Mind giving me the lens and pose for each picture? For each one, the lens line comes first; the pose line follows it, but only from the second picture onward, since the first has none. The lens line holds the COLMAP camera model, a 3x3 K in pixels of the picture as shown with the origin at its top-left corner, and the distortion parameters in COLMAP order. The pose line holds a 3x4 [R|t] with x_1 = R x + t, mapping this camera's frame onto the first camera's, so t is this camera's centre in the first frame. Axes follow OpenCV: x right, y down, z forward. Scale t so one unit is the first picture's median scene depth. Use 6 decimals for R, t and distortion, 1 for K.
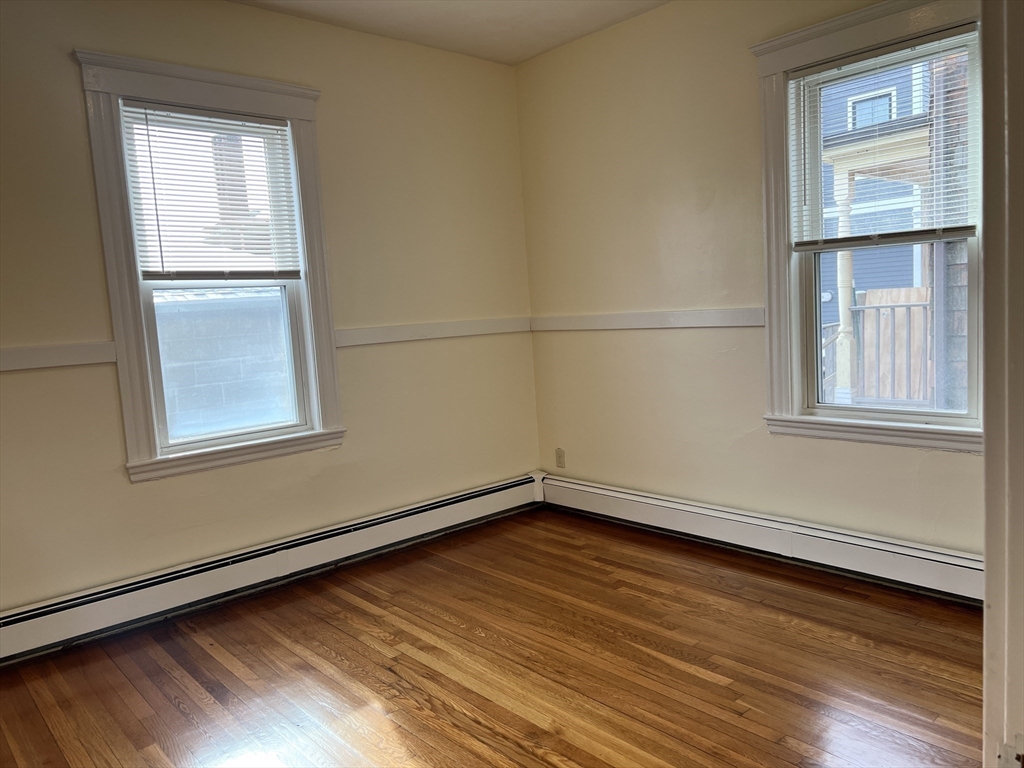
lens RADIAL K [[769.3, 0, 512.0], [0, 769.3, 384.0], [0, 0, 1]] dist [0.037455, -0.001191]
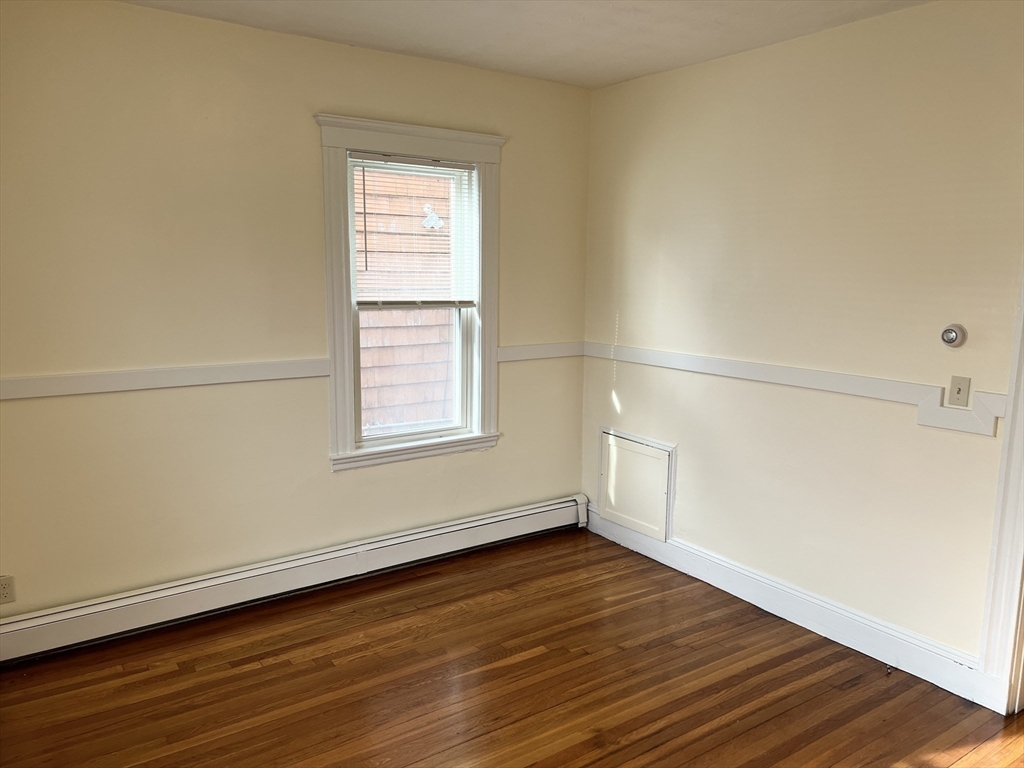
lens RADIAL K [[769.3, 0, 512.0], [0, 769.3, 384.0], [0, 0, 1]] dist [0.037455, -0.001191]
pose [[0.118674, -0.095079, 0.988371, -0.758414], [0.090672, 0.992284, 0.084568, -0.139431], [-0.988785, 0.079582, 0.126380, 0.645792]]
